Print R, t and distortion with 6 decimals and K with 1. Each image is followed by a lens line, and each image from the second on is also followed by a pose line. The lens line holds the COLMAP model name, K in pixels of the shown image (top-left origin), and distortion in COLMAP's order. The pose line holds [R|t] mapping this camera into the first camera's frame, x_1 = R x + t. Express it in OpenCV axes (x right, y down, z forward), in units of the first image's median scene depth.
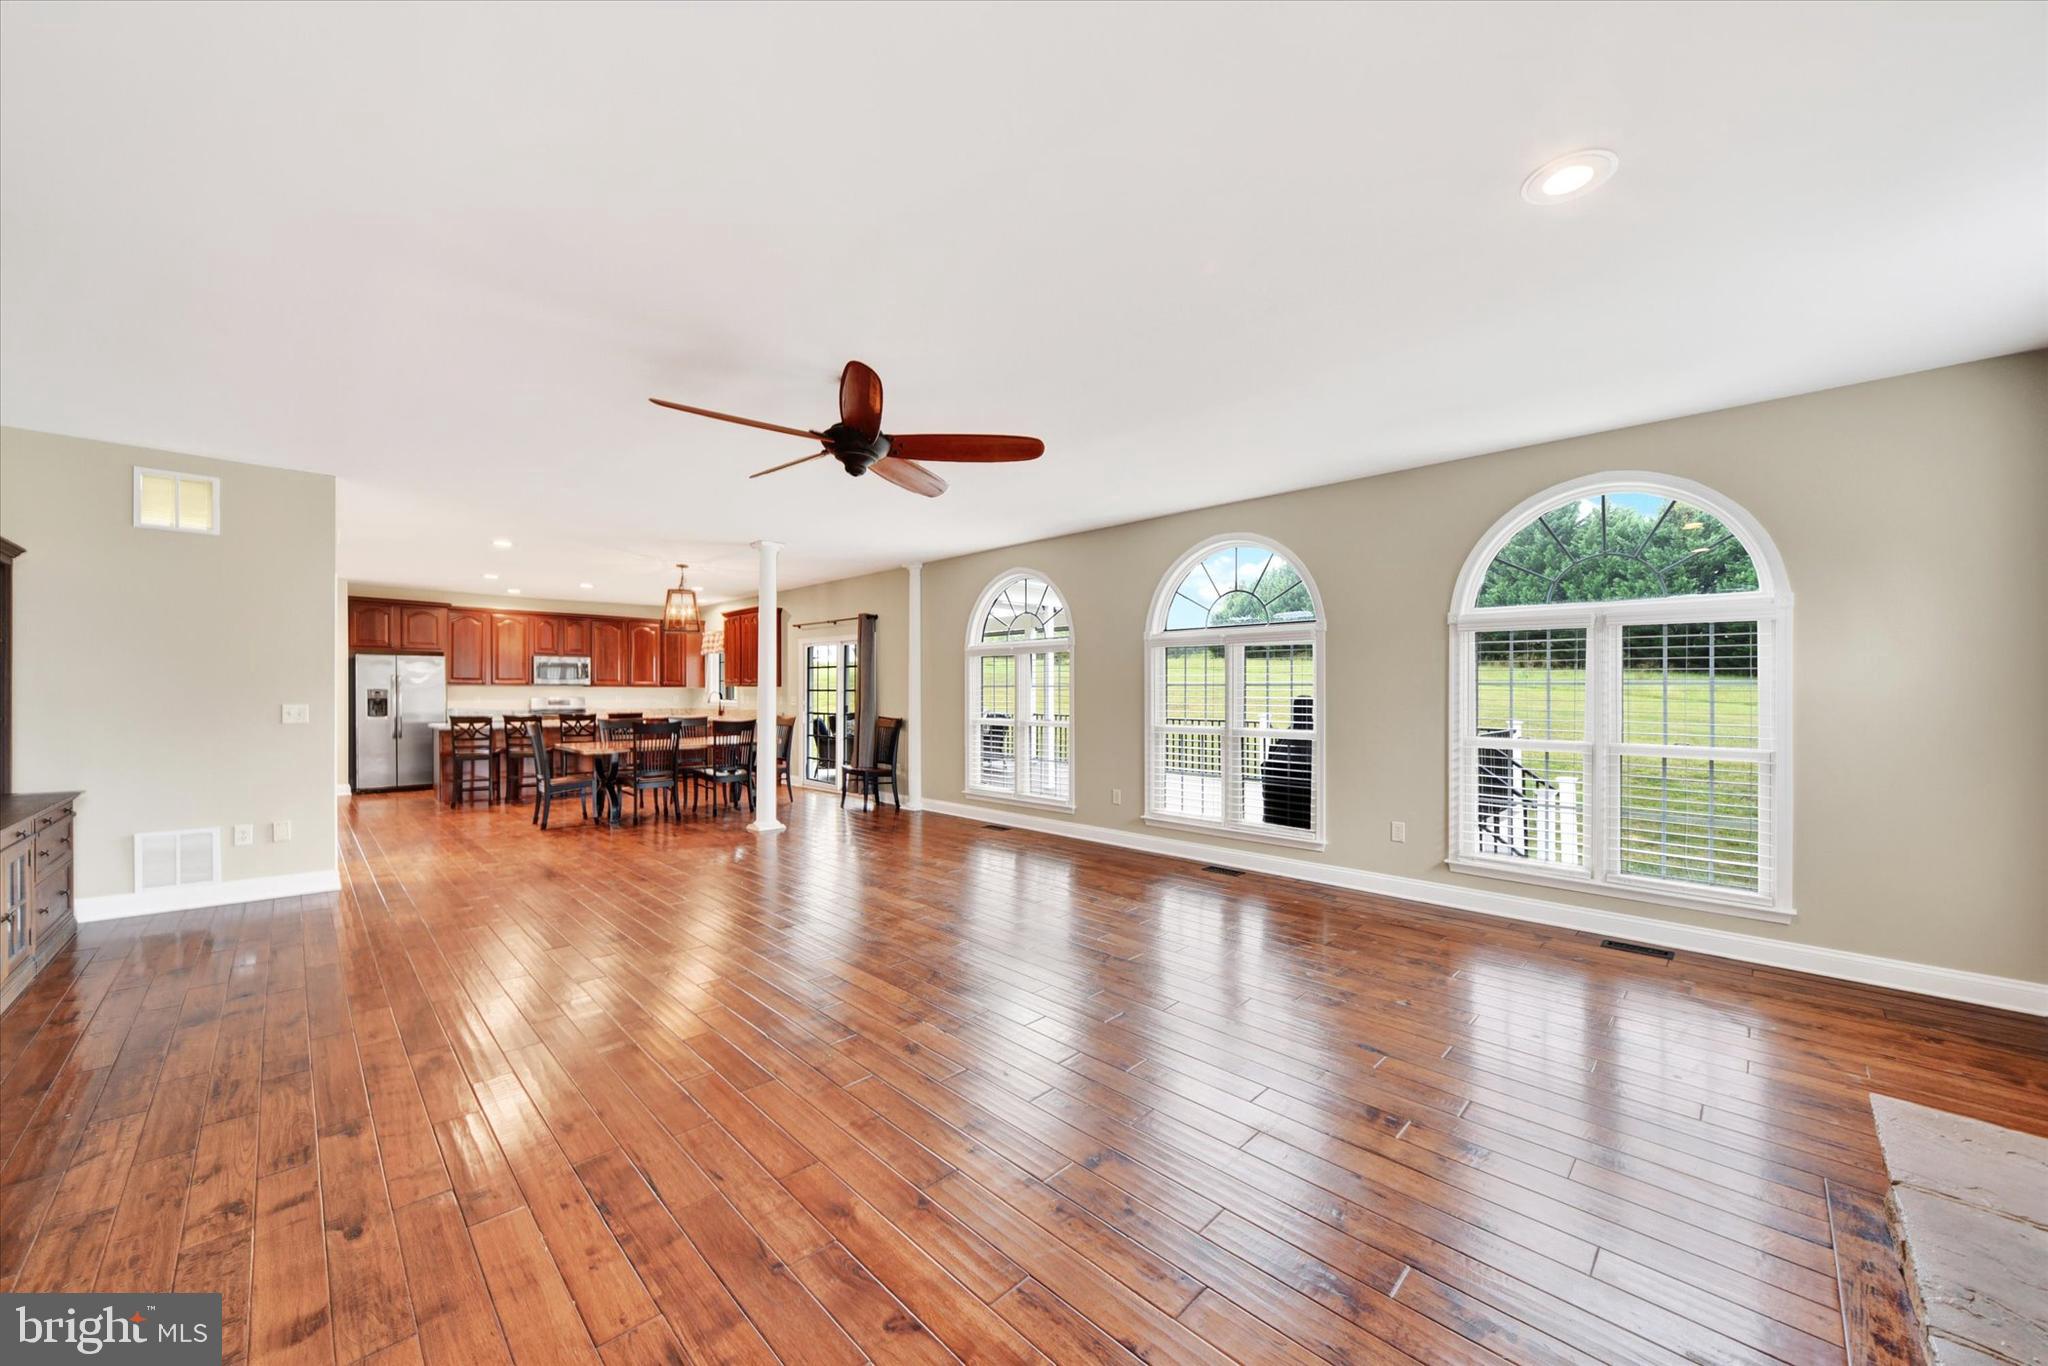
lens RADIAL K [[740.2, 0, 1029.9], [0, 740.2, 685.9], [0, 0, 1]] dist [0.001083, 0.000218]
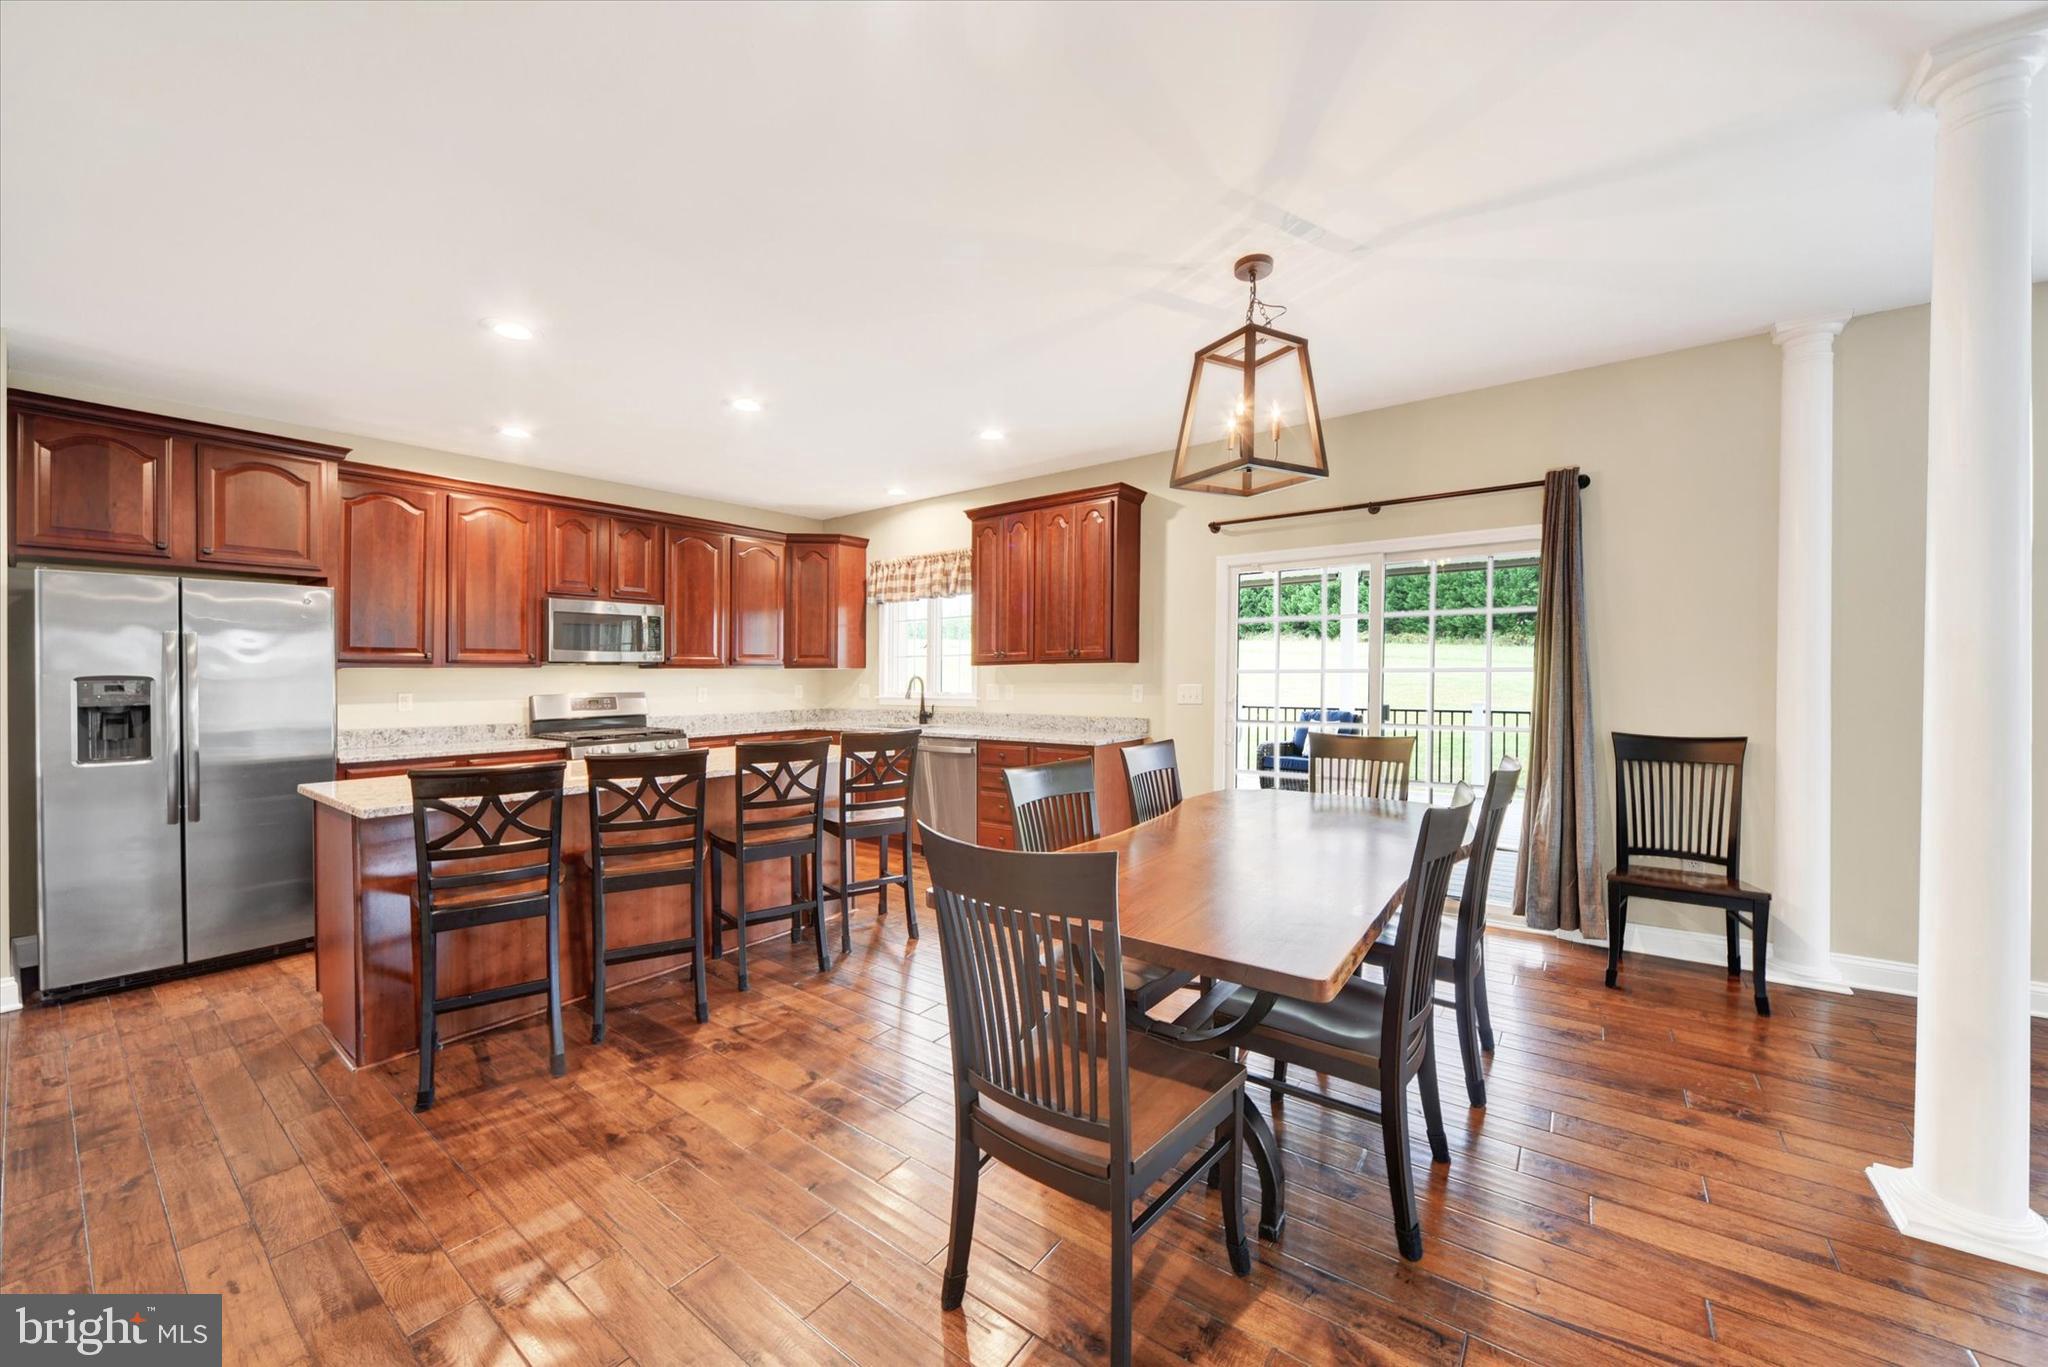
lens RADIAL K [[740.2, 0, 1029.9], [0, 740.2, 686.4], [0, 0, 1]] dist [0.001083, 0.000218]
pose [[0.989107, -0.014954, 0.146436, -0.487396], [0.010216, 0.999401, 0.033059, 0.000266], [-0.146842, -0.031203, 0.988668, 0.563984]]
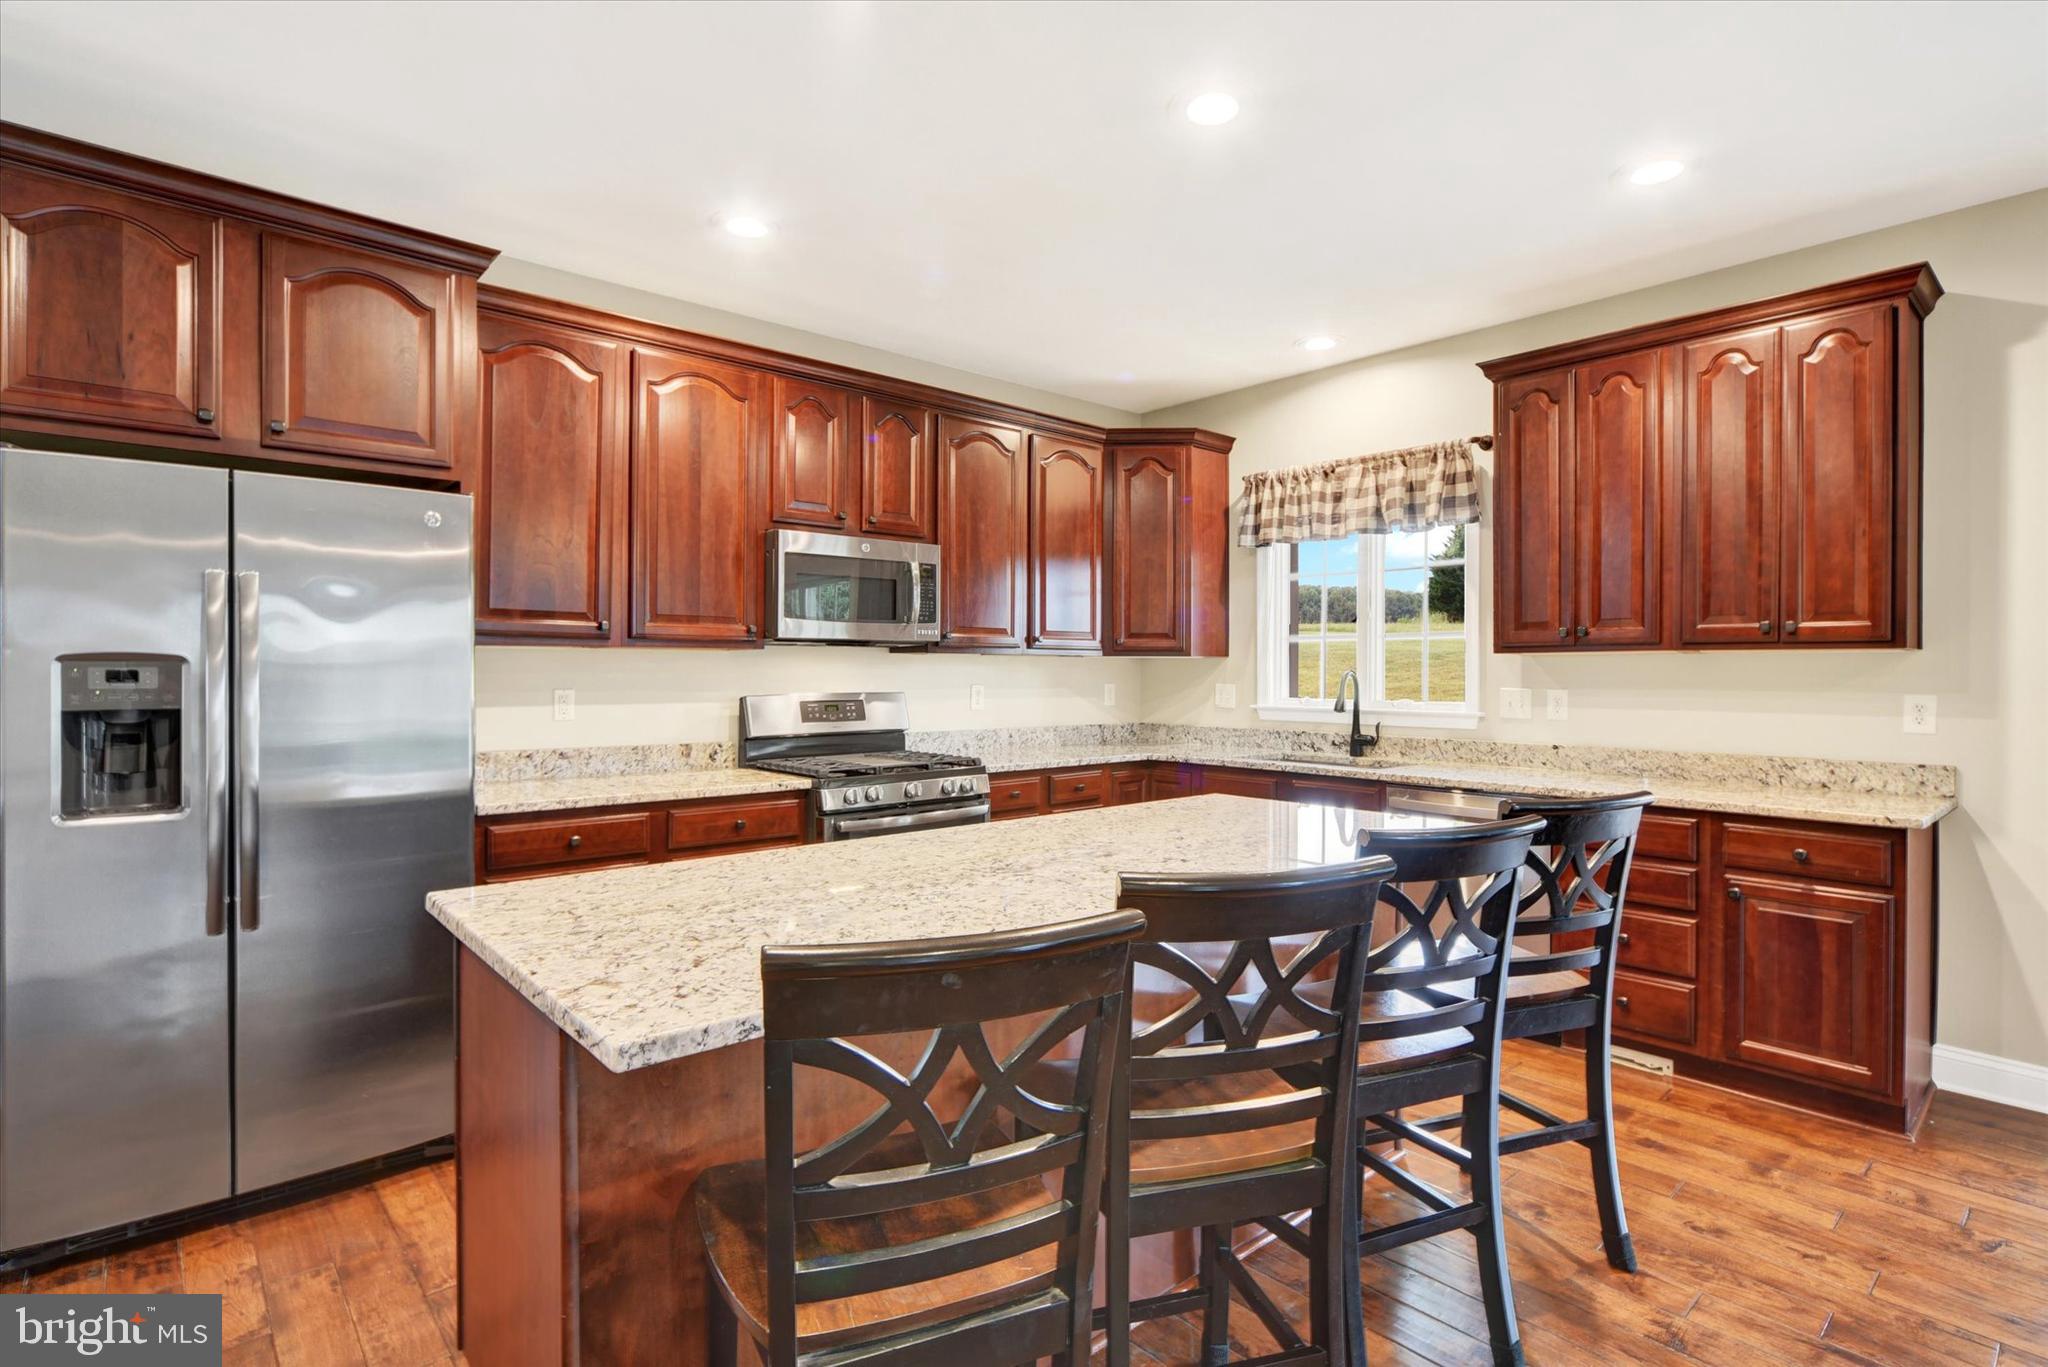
lens RADIAL K [[934.5, 0, 1023.7], [0, 934.5, 692.8], [0, 0, 1]] dist [0.002436, 0.000612]
pose [[0.999395, 0.000650, -0.034786, -0.616845], [0.000809, 0.999121, 0.041910, 0.002474], [0.034783, -0.041913, 0.998516, 0.730118]]
